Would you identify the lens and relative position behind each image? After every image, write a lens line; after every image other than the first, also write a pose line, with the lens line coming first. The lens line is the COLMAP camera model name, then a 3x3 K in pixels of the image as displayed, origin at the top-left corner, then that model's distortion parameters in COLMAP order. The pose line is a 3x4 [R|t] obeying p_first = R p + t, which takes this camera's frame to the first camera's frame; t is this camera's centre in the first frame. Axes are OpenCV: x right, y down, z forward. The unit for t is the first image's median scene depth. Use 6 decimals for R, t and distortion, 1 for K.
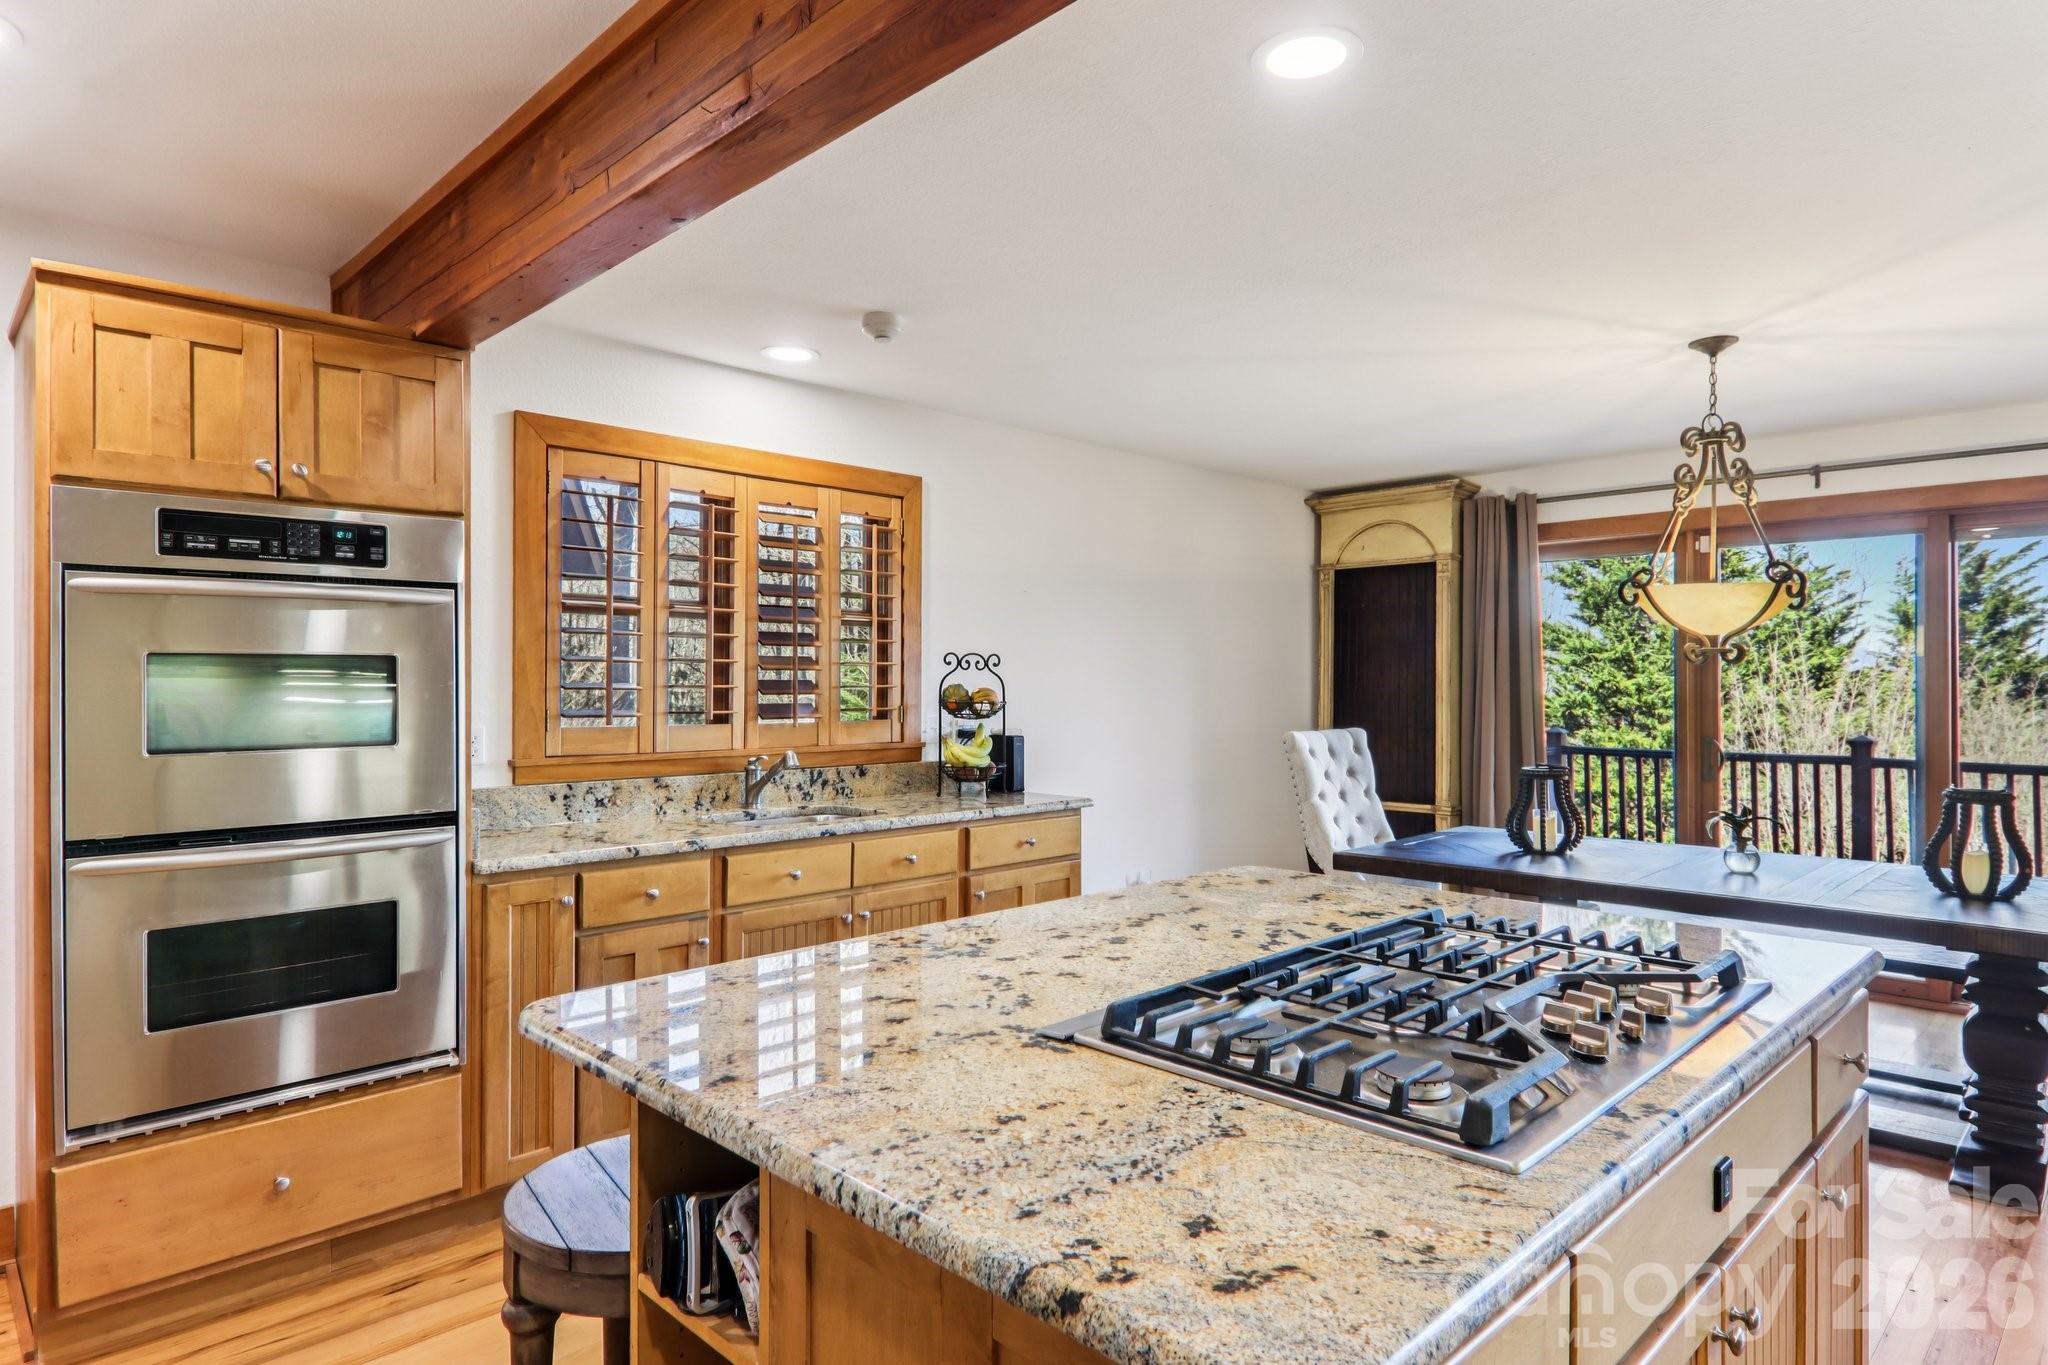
lens RADIAL K [[1169.5, 0, 1039.5], [0, 1169.5, 675.9], [0, 0, 1]] dist [0.025680, -0.019542]
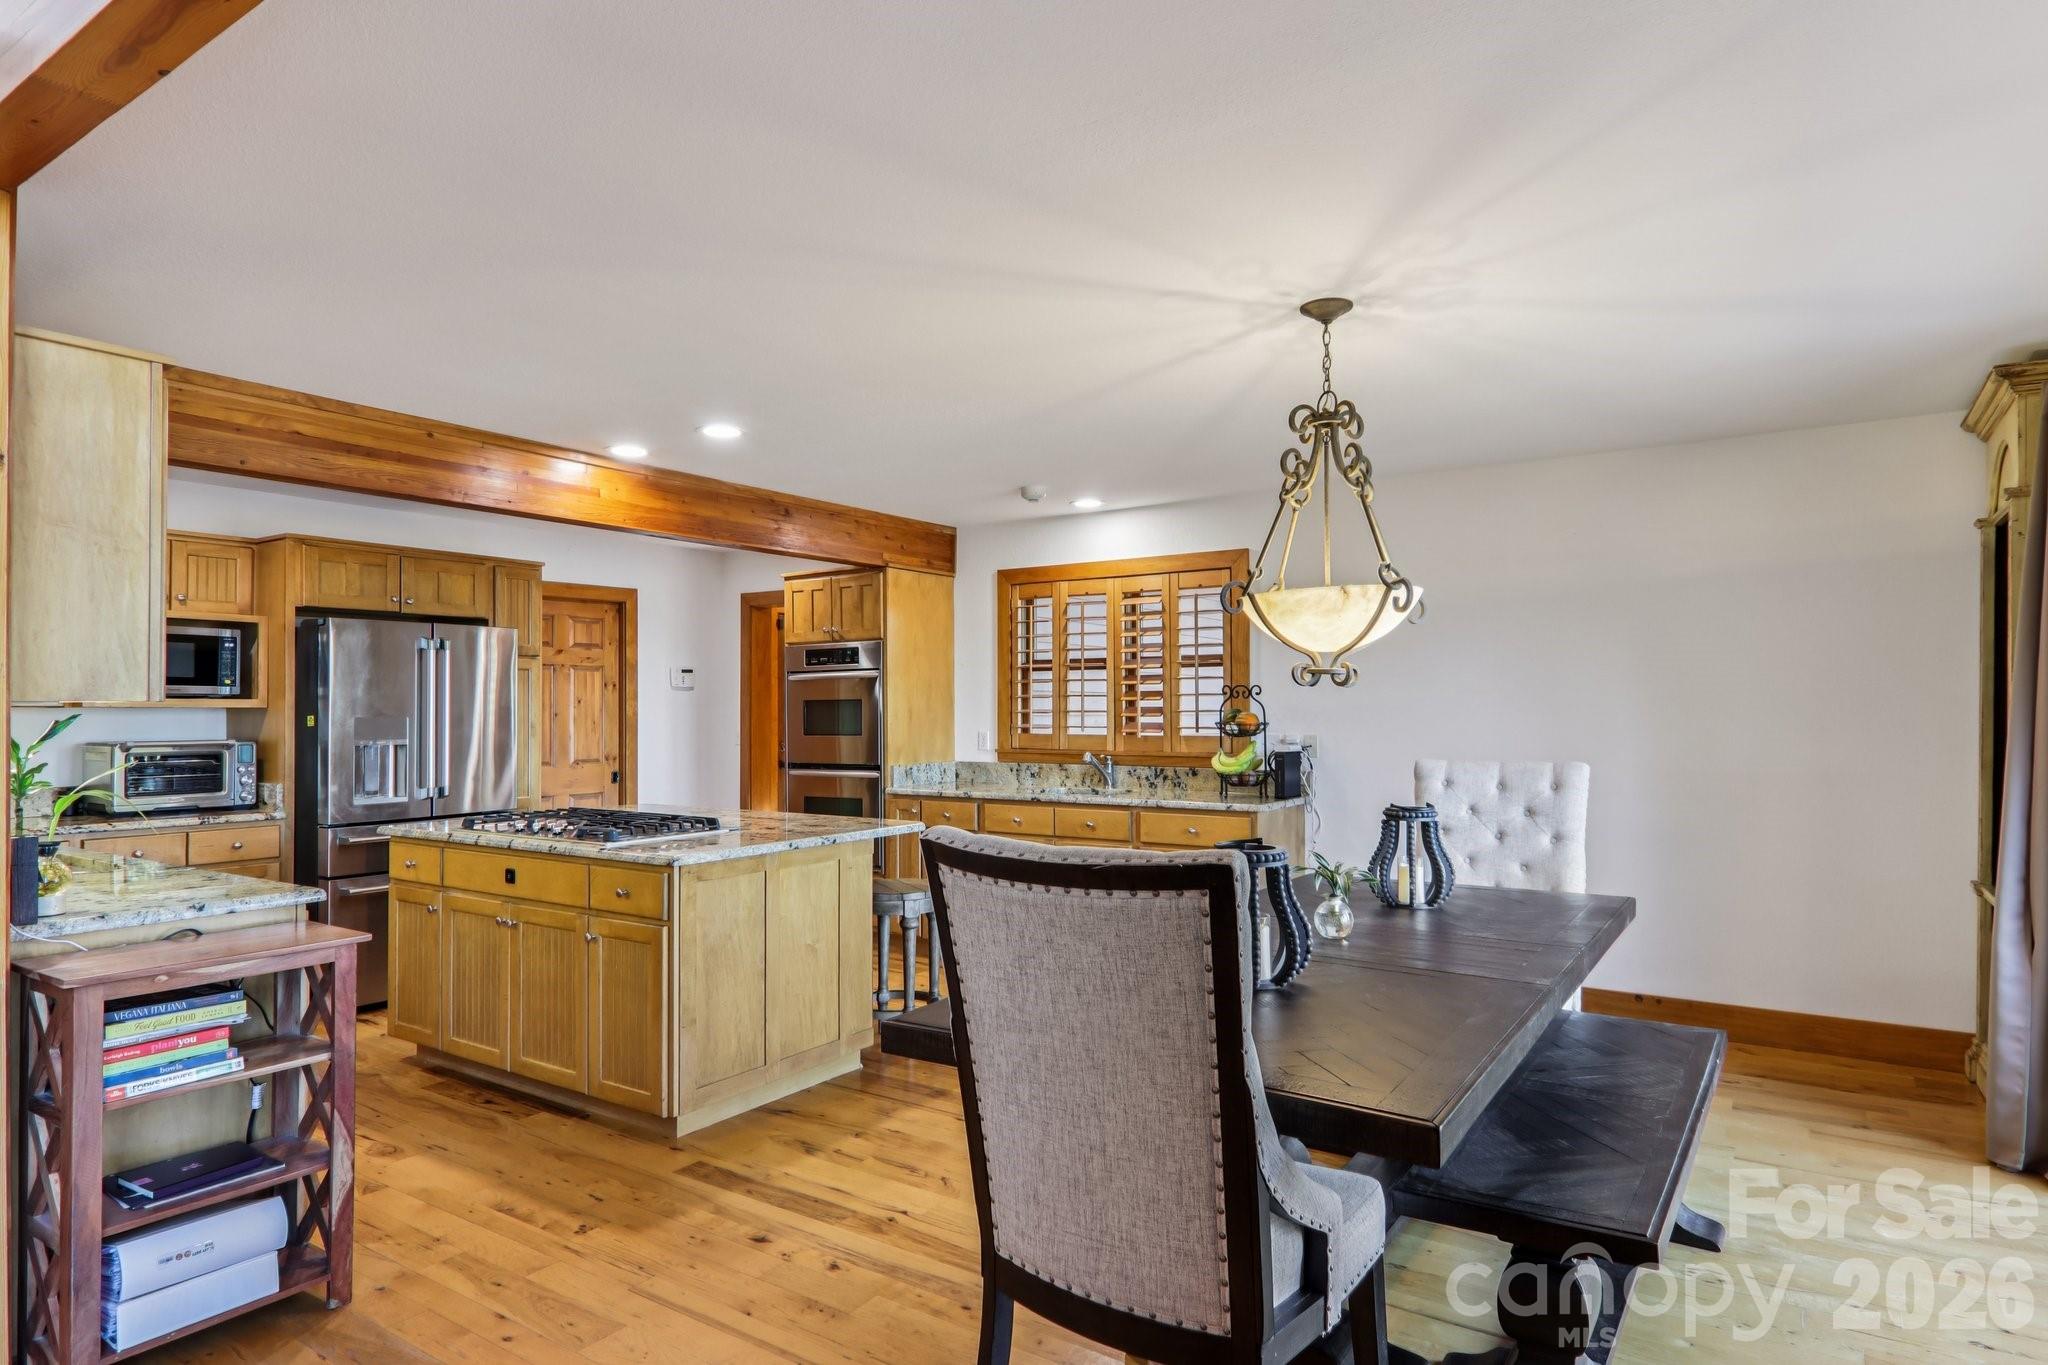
lens RADIAL K [[1169.5, 0, 1016.5], [0, 1169.5, 687.7], [0, 0, 1]] dist [0.025680, -0.019542]
pose [[0.180399, -0.017926, -0.983430, 1.400645], [0.011376, 0.999805, -0.016137, 0.001641], [0.983528, -0.008277, 0.180568, 0.645819]]
